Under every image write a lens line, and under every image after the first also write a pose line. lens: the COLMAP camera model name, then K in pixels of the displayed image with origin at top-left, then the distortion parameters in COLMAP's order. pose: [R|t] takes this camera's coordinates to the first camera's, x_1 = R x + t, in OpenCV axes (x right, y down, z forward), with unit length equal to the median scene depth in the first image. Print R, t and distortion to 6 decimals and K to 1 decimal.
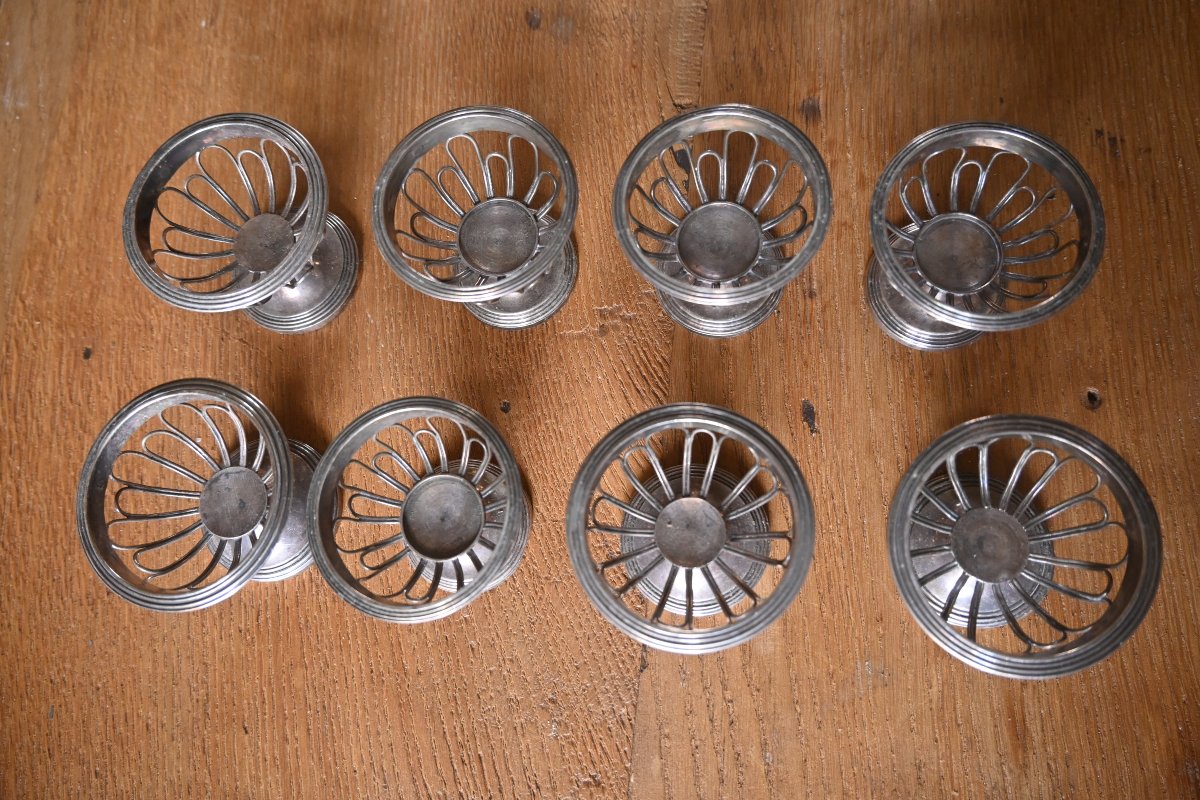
lens RADIAL K [[912.7, 0, 603.0], [0, 912.7, 402.8], [0, 0, 1]] dist [0.025369, -0.030413]
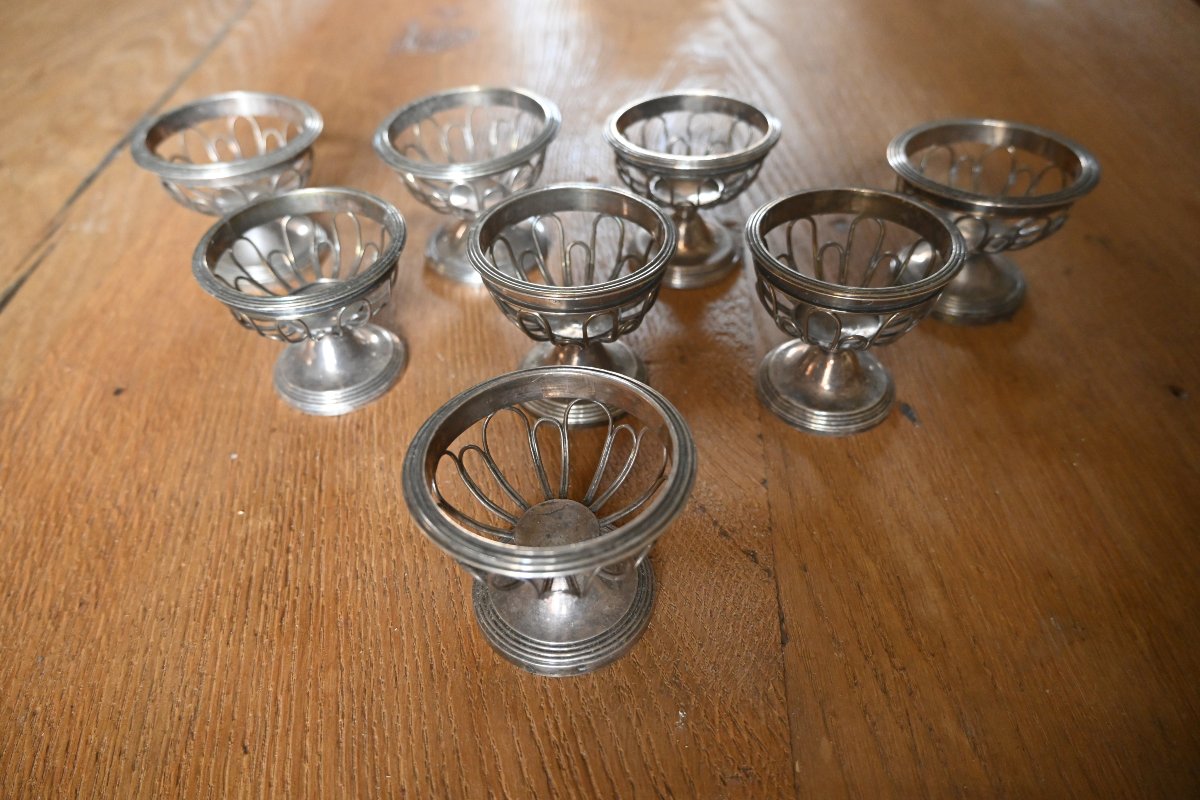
lens RADIAL K [[912.7, 0, 609.4], [0, 912.7, 397.0], [0, 0, 1]] dist [0.025369, -0.030413]
pose [[0.994227, 0.031059, 0.102704, -0.192183], [0.033451, 0.819760, -0.571729, 0.553829], [-0.101951, 0.571864, 0.813989, 0.238130]]
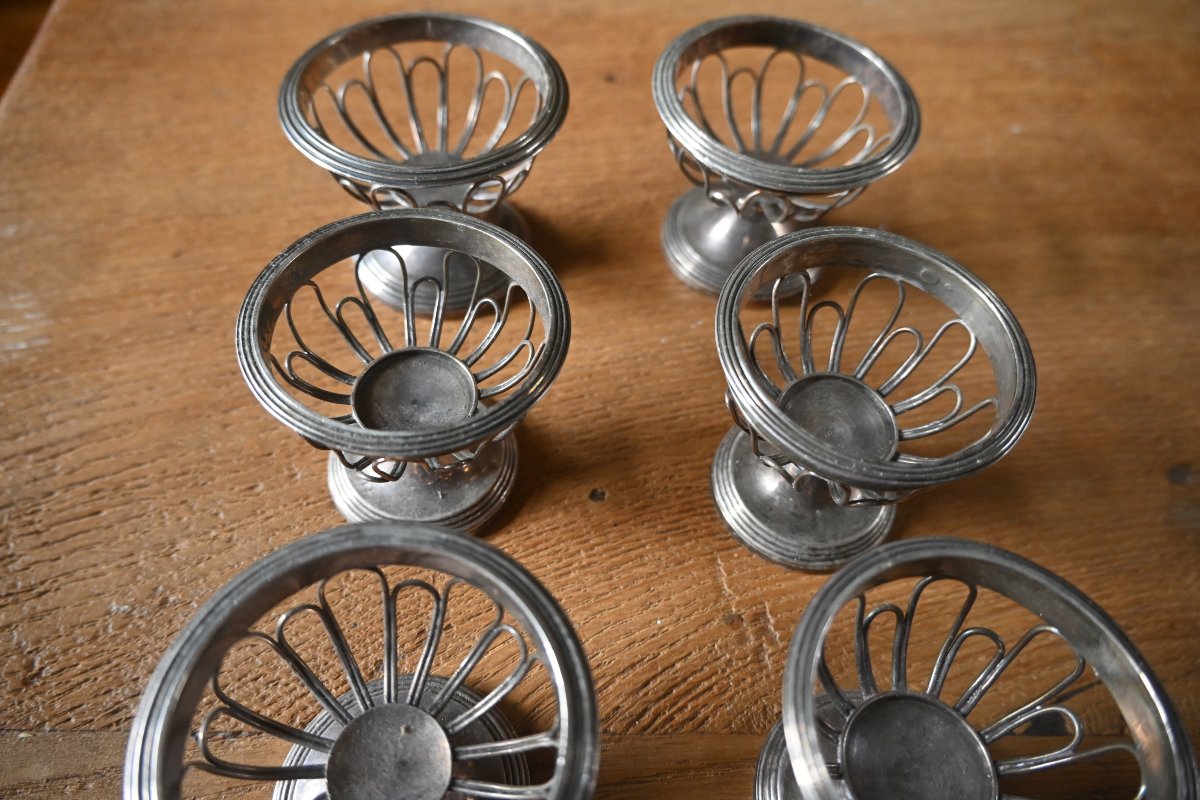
lens RADIAL K [[912.7, 0, 598.3], [0, 912.7, 396.8], [0, 0, 1]] dist [0.025369, -0.030413]
pose [[0.115186, 0.883226, -0.454581, 0.151586], [-0.984483, 0.162490, 0.066251, -0.056893], [0.132380, 0.439896, 0.888238, 0.368712]]
